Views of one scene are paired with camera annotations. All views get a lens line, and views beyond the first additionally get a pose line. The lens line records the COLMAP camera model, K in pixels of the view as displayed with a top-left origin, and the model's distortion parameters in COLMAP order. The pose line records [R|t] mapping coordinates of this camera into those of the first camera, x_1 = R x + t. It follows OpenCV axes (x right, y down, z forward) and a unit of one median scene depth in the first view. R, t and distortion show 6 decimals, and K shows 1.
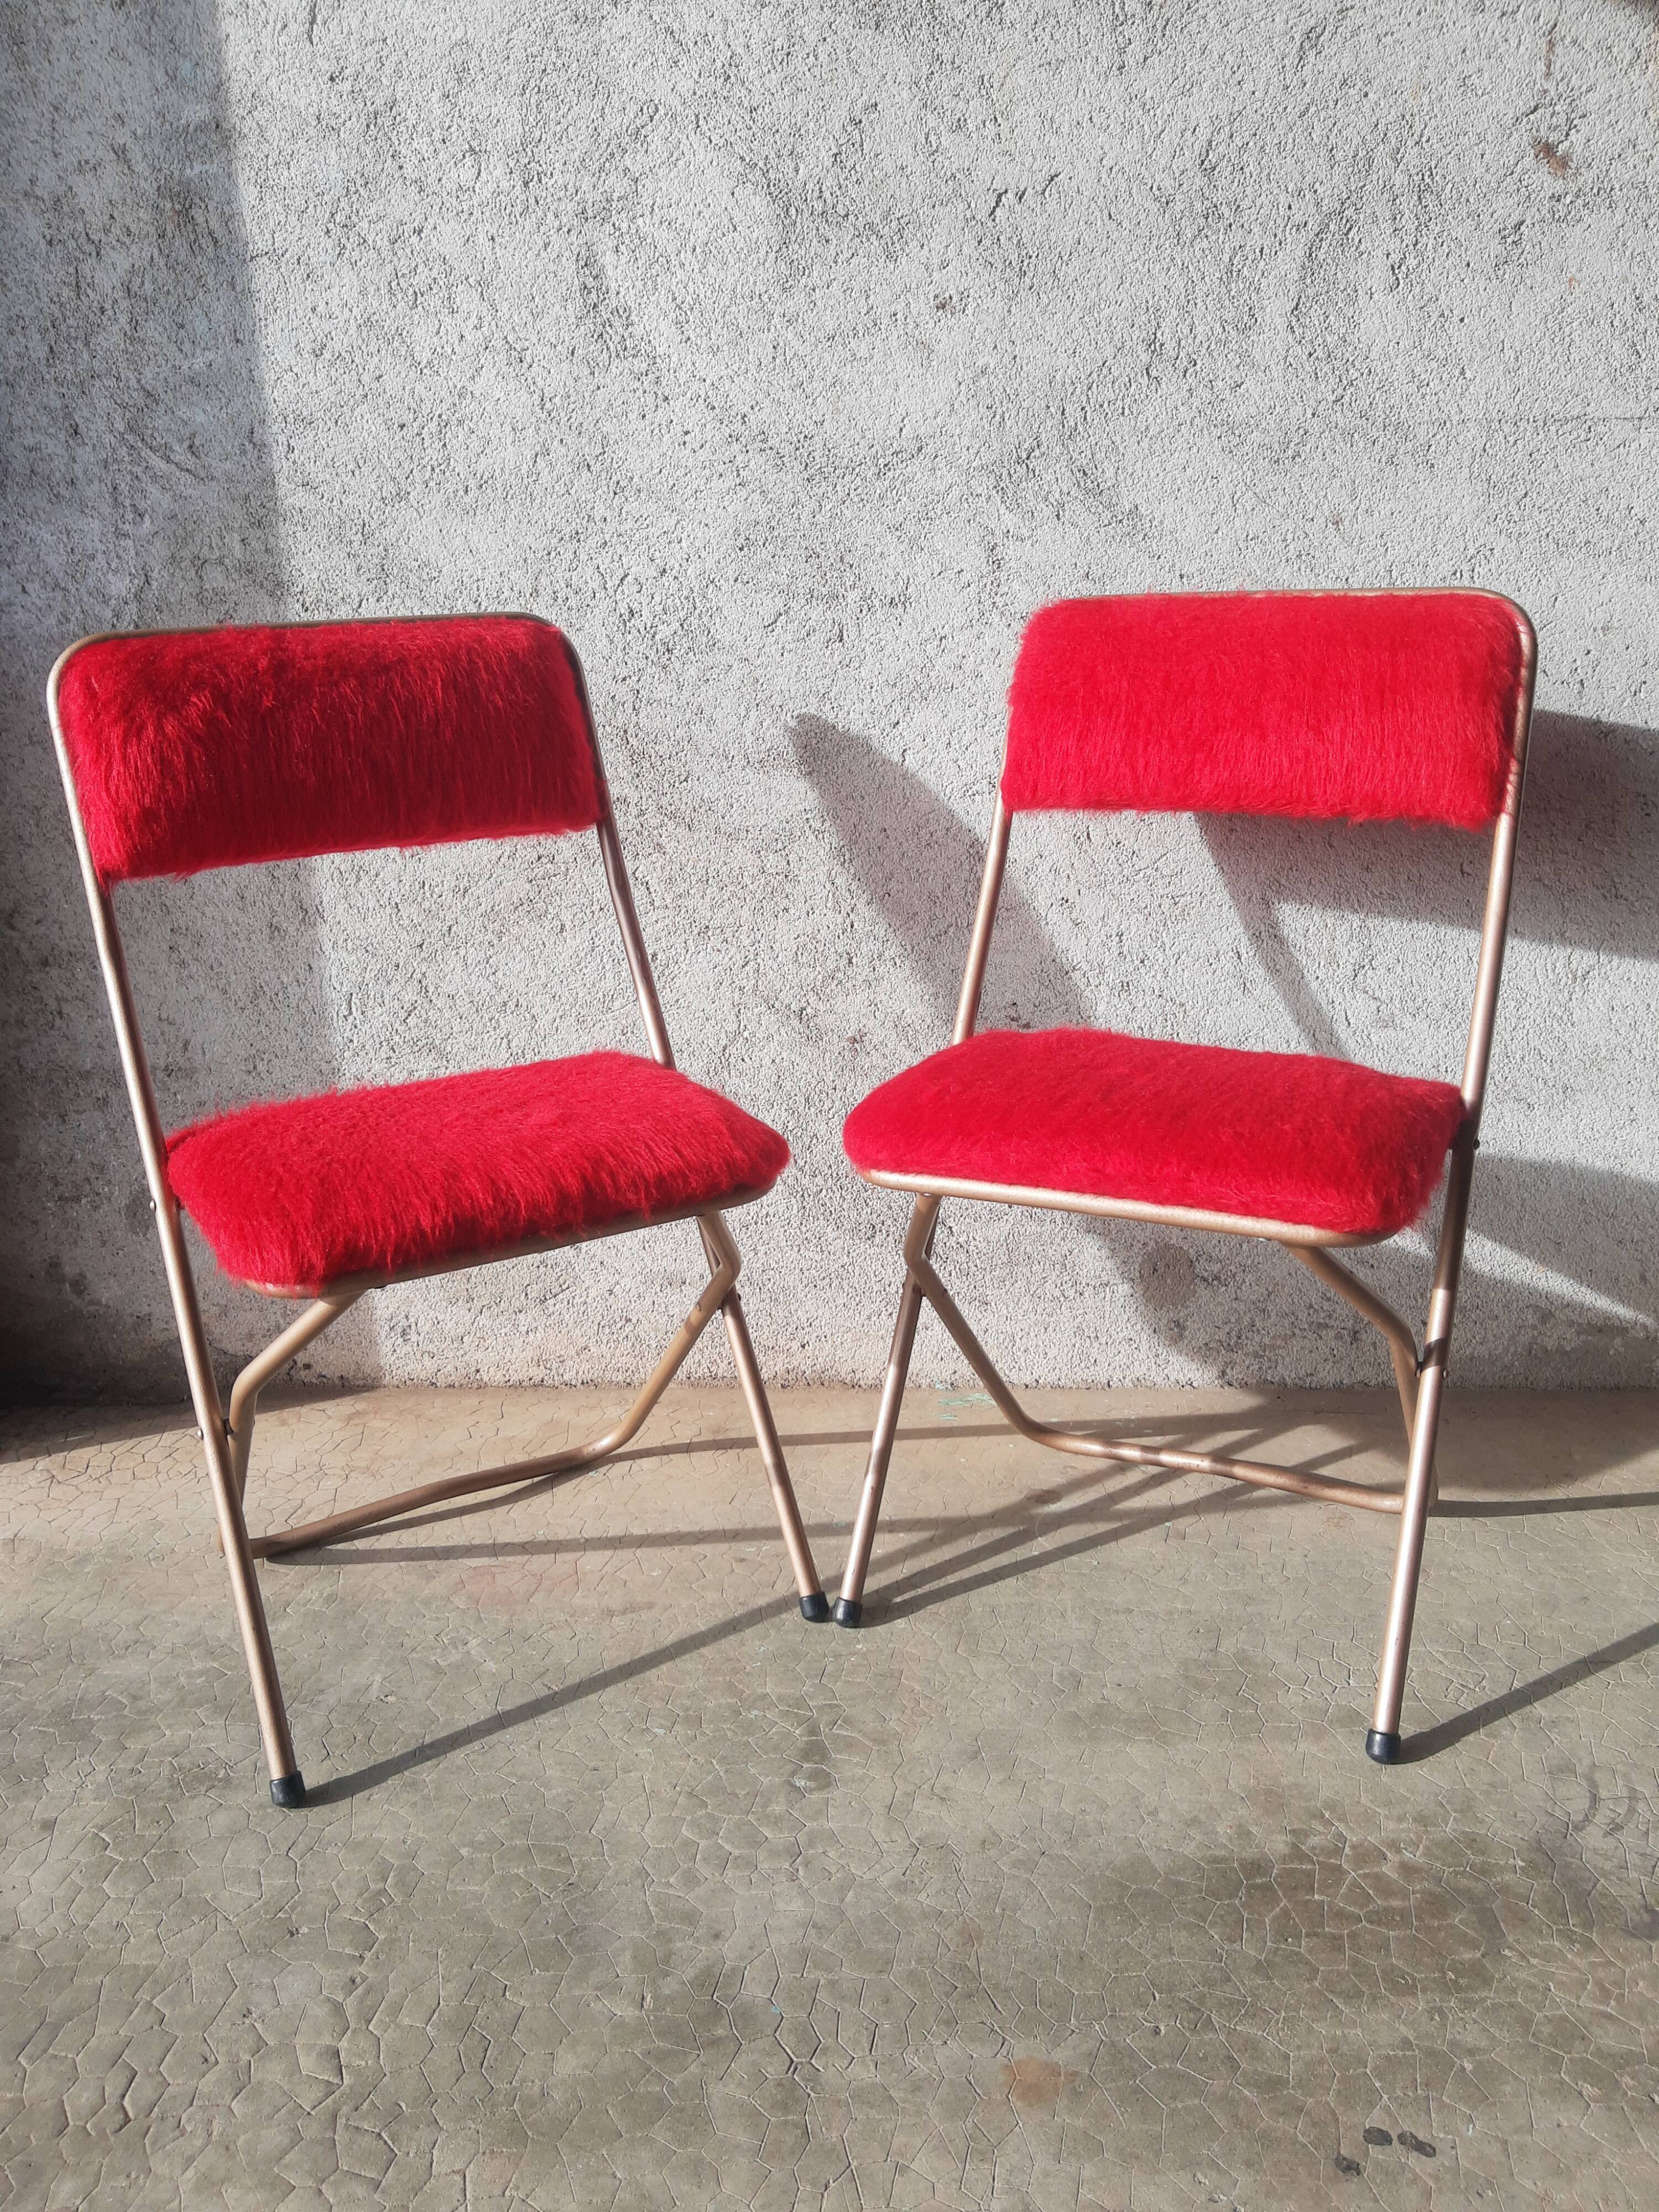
lens RADIAL K [[1781.6, 0, 853.4], [0, 1781.6, 1095.8], [0, 0, 1]] dist [-0.009187, 0.007603]
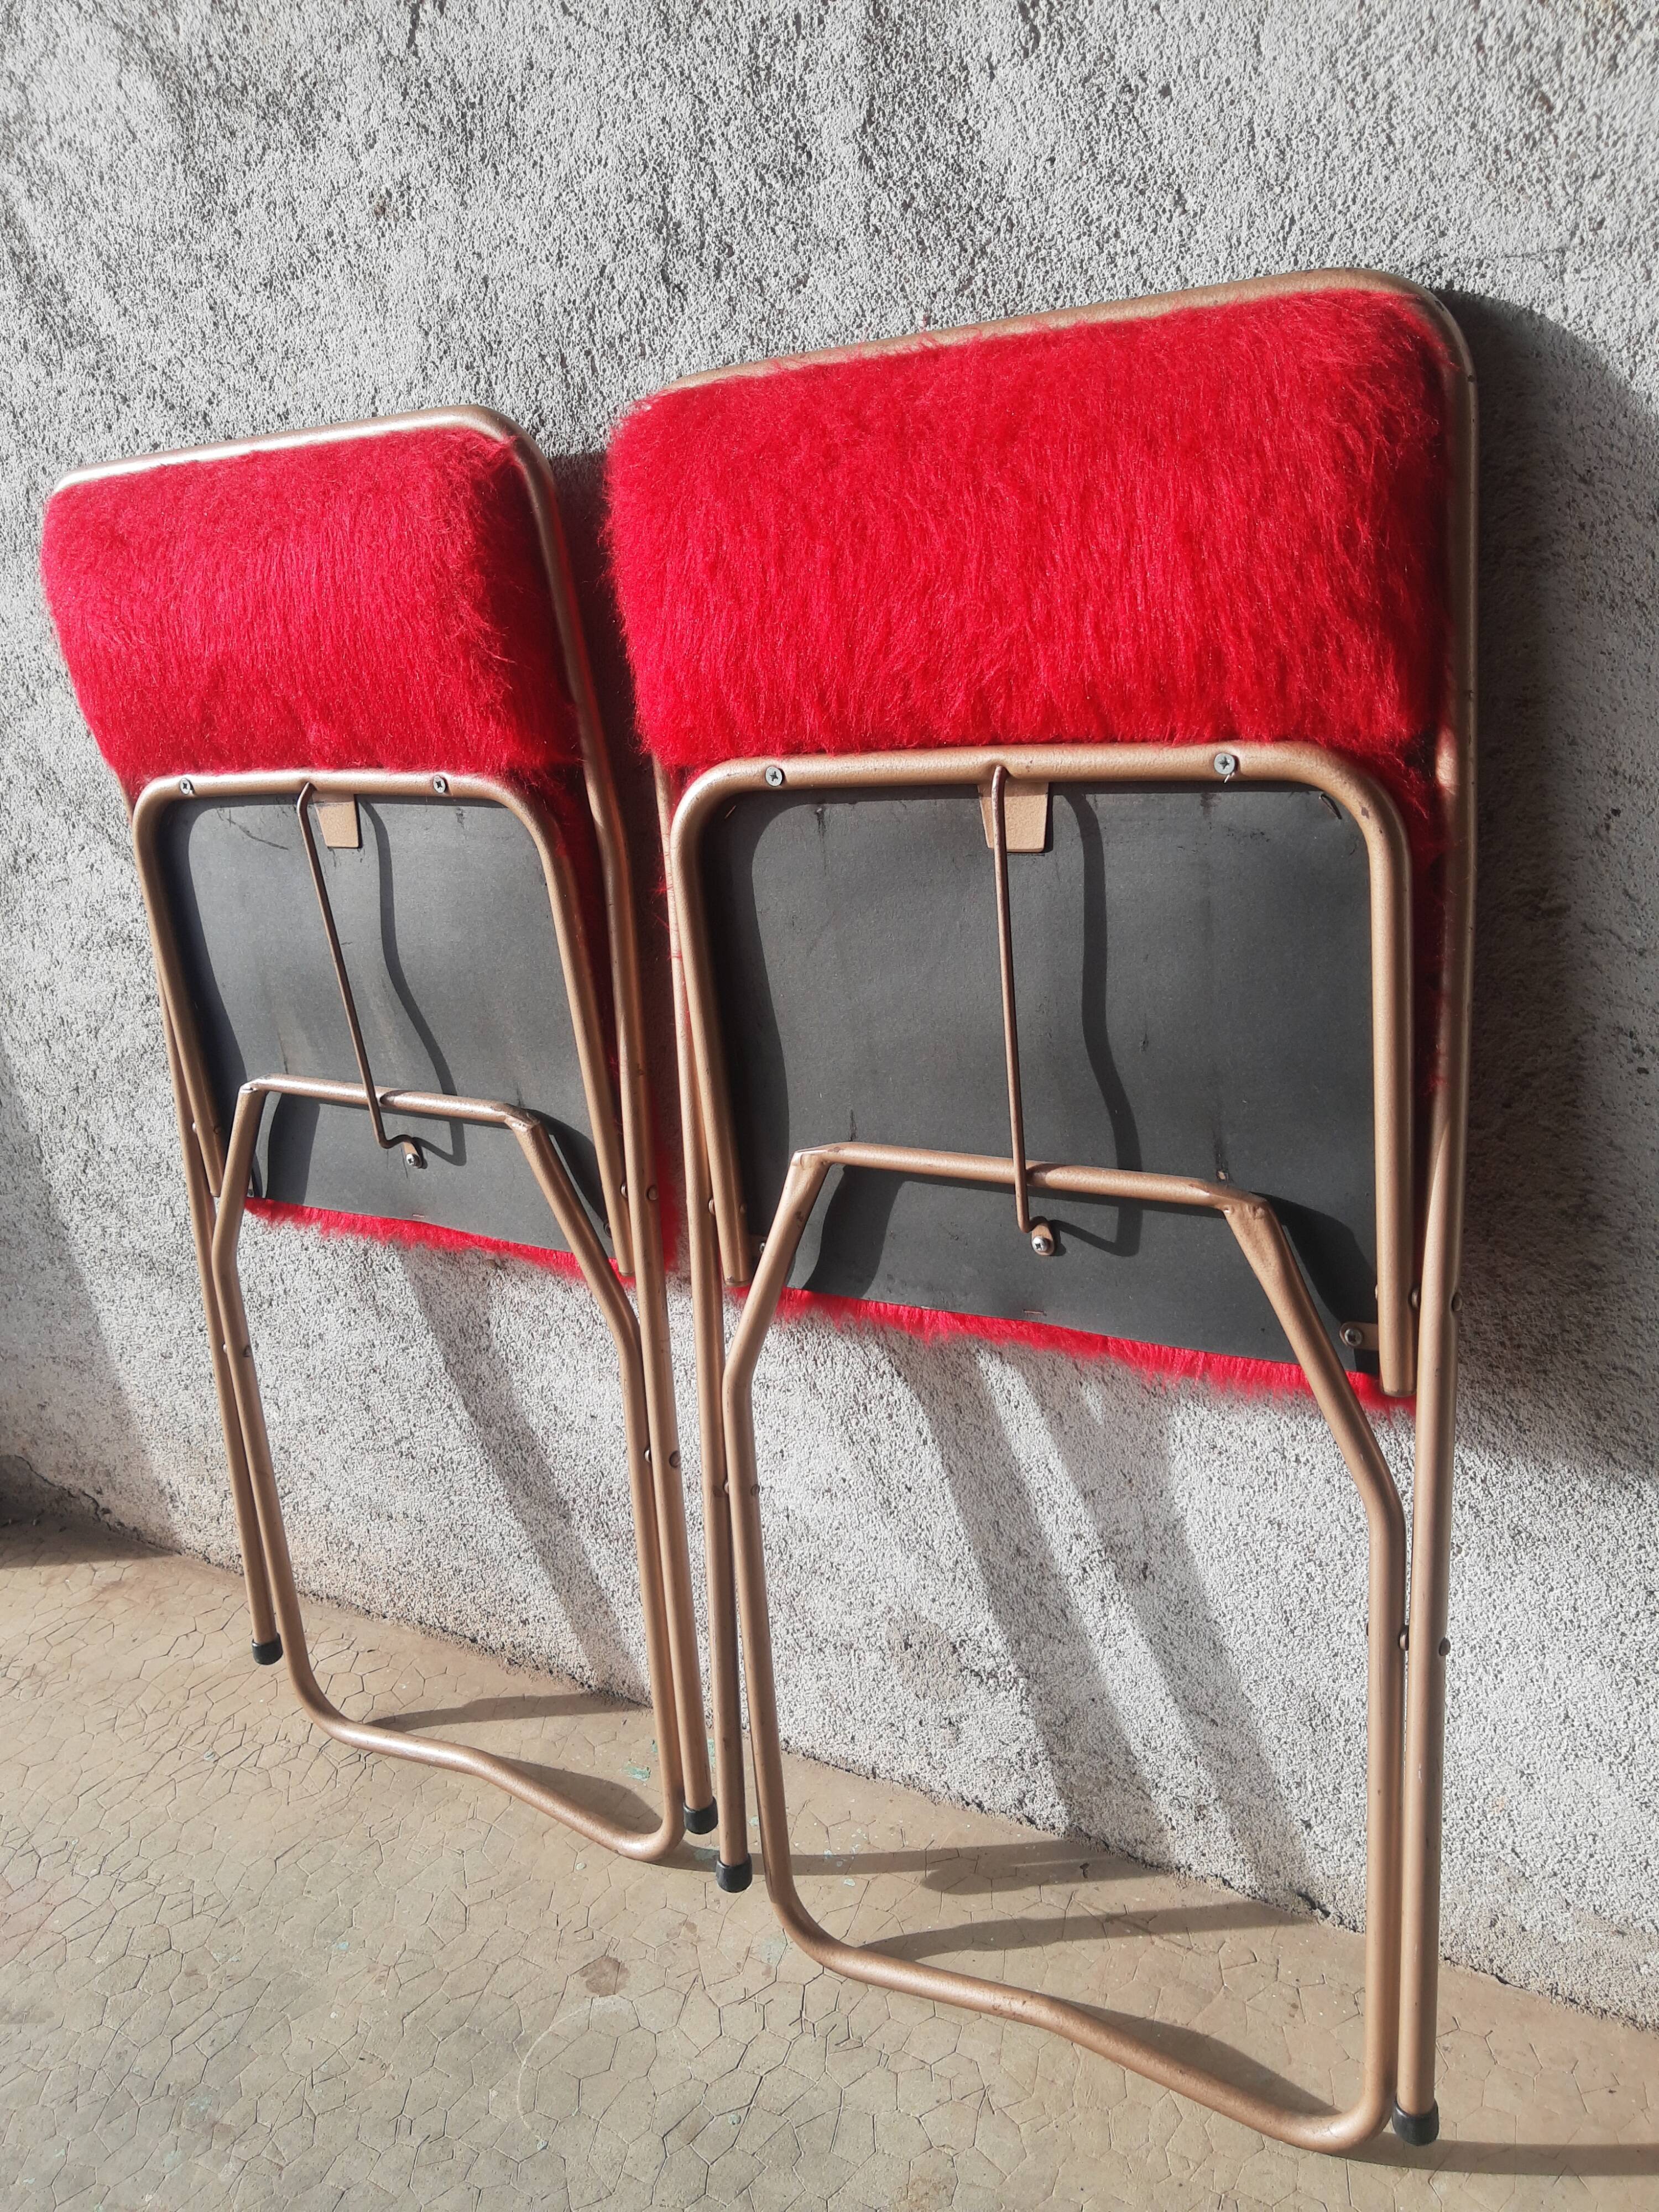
lens RADIAL K [[1786.7, 0, 829.5], [0, 1786.7, 1106.0], [0, 0, 1]] dist [0.018828, -0.046108]
pose [[0.881512, 0.084189, -0.464596, 0.513785], [-0.016947, 0.988983, 0.147058, -0.233111], [0.471858, -0.121760, 0.873227, 0.498304]]
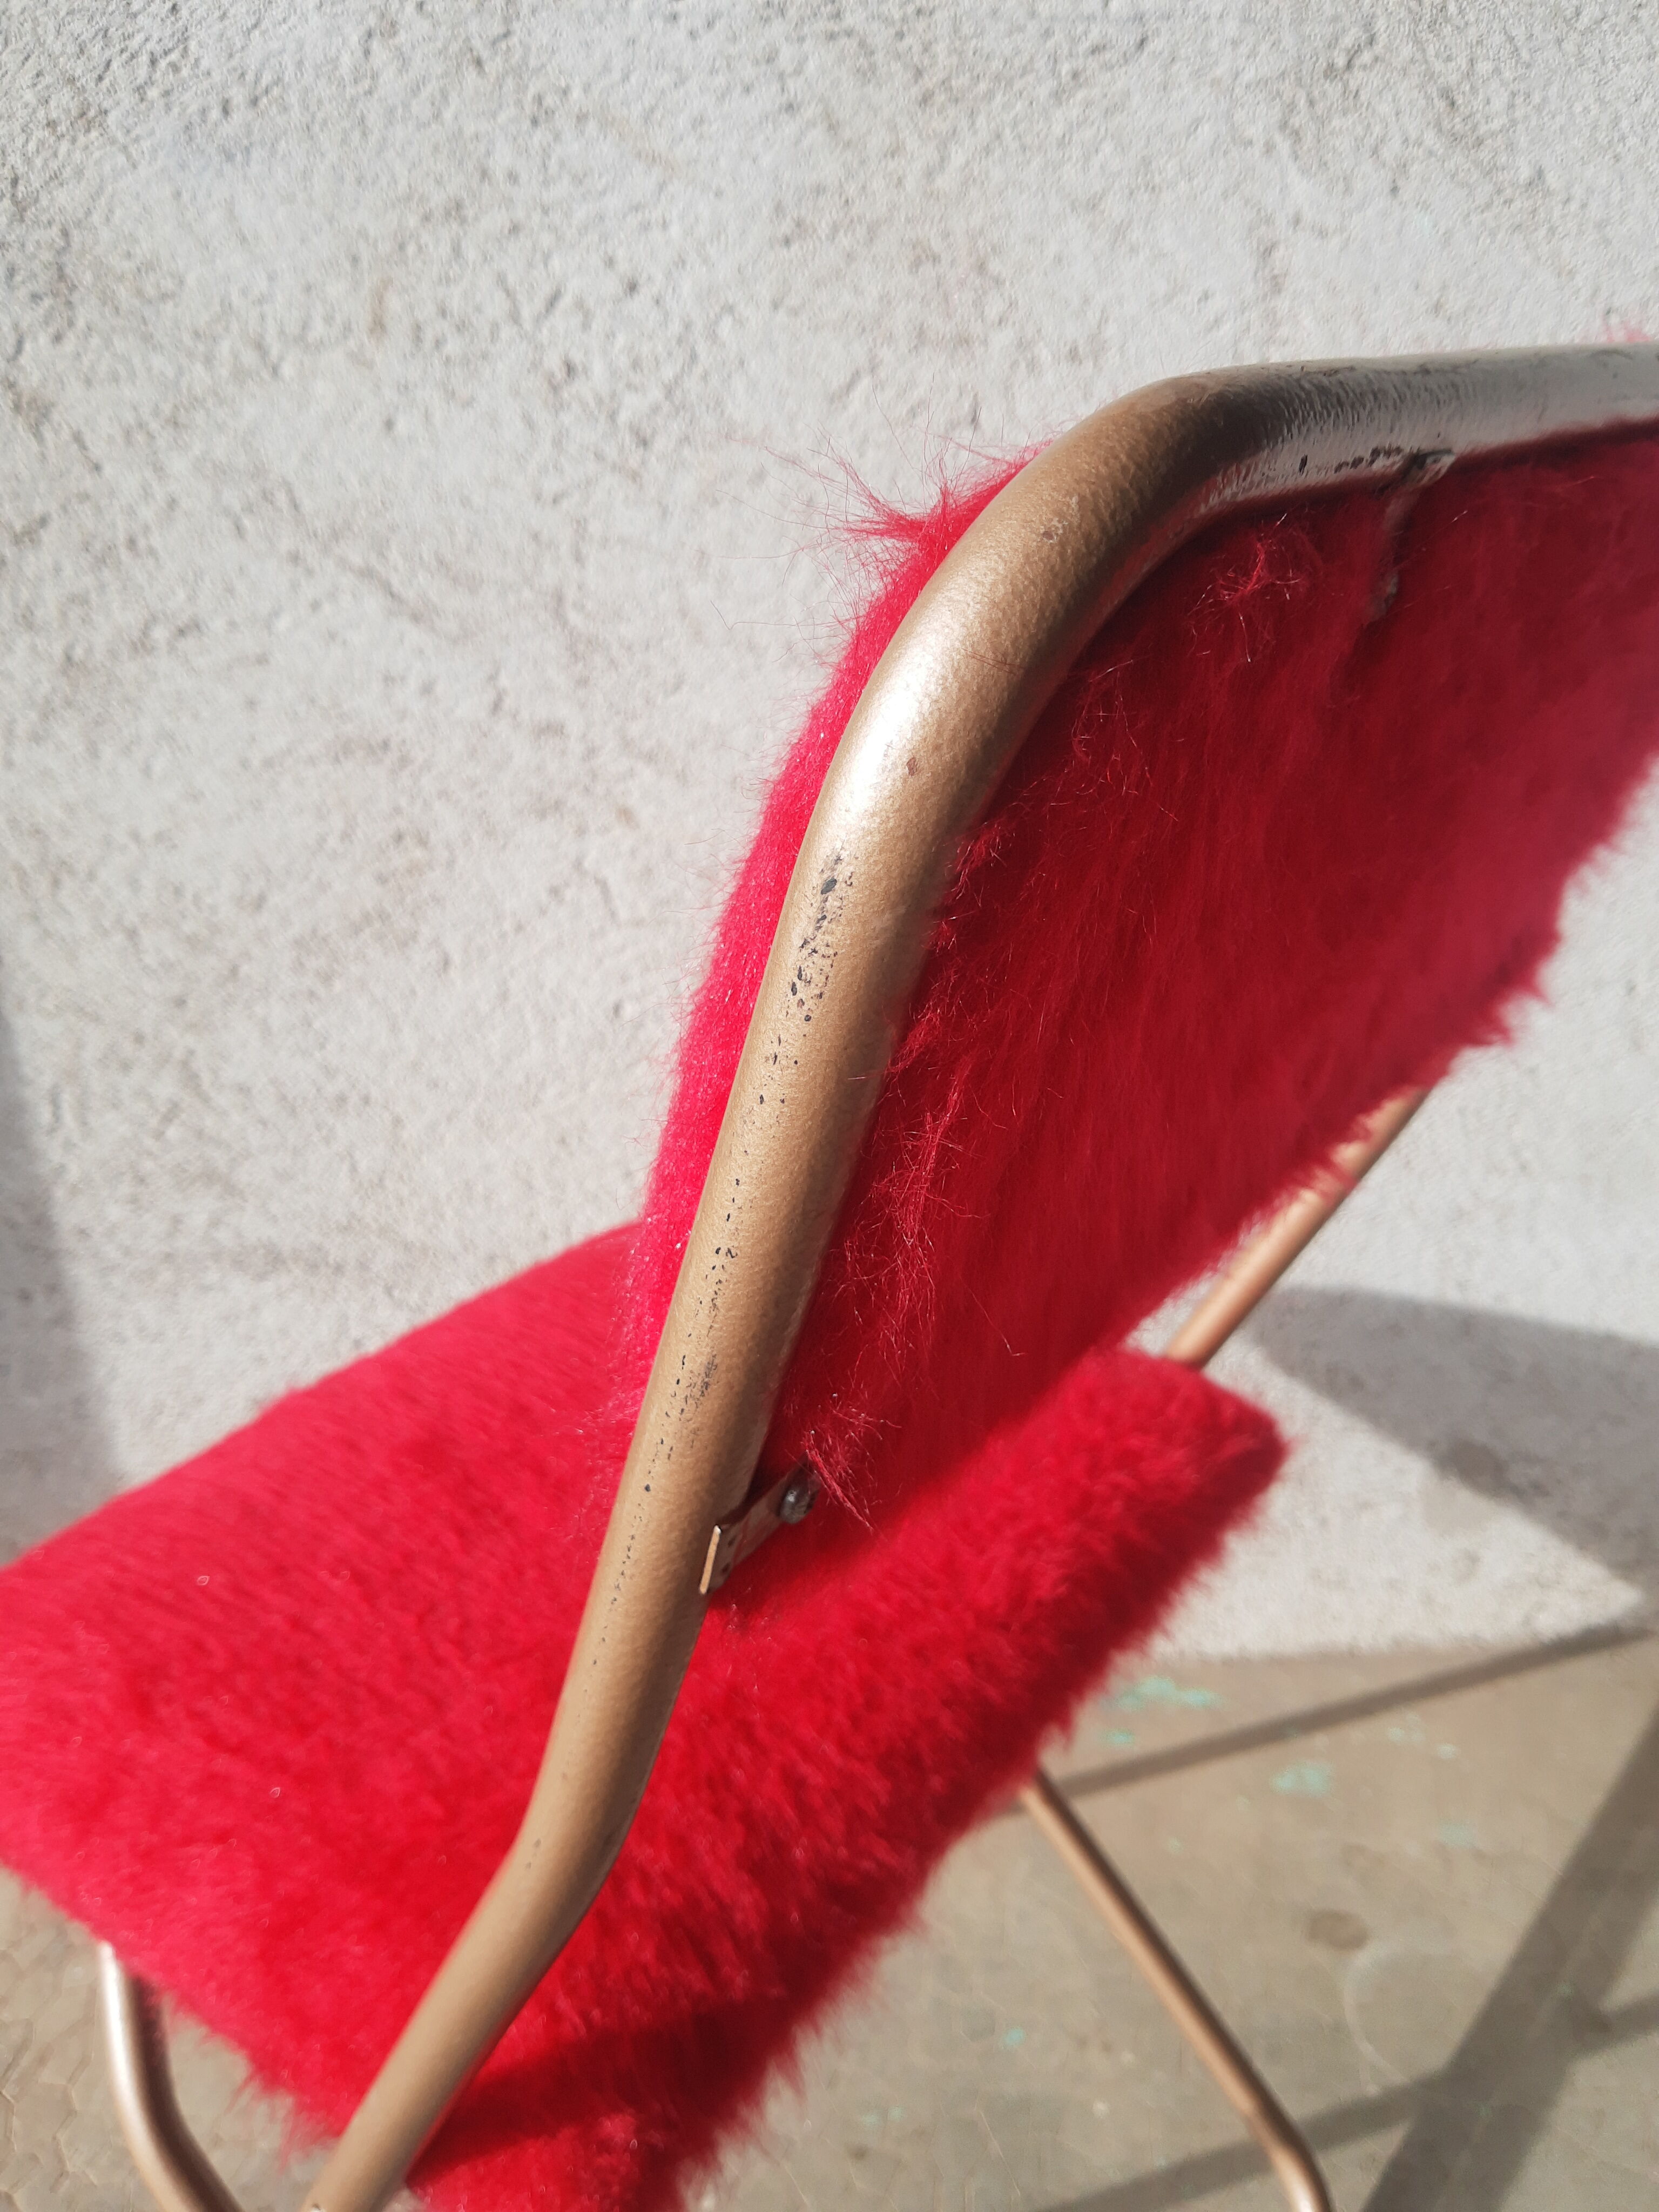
lens RADIAL K [[1805.1, 0, 847.5], [0, 1805.1, 1092.8], [0, 0, 1]] dist [-0.017061, -0.003728]
pose [[0.992913, -0.033712, 0.113965, -0.119447], [0.021137, 0.993729, 0.109796, -0.128041], [-0.116952, -0.106609, 0.987399, 0.490313]]
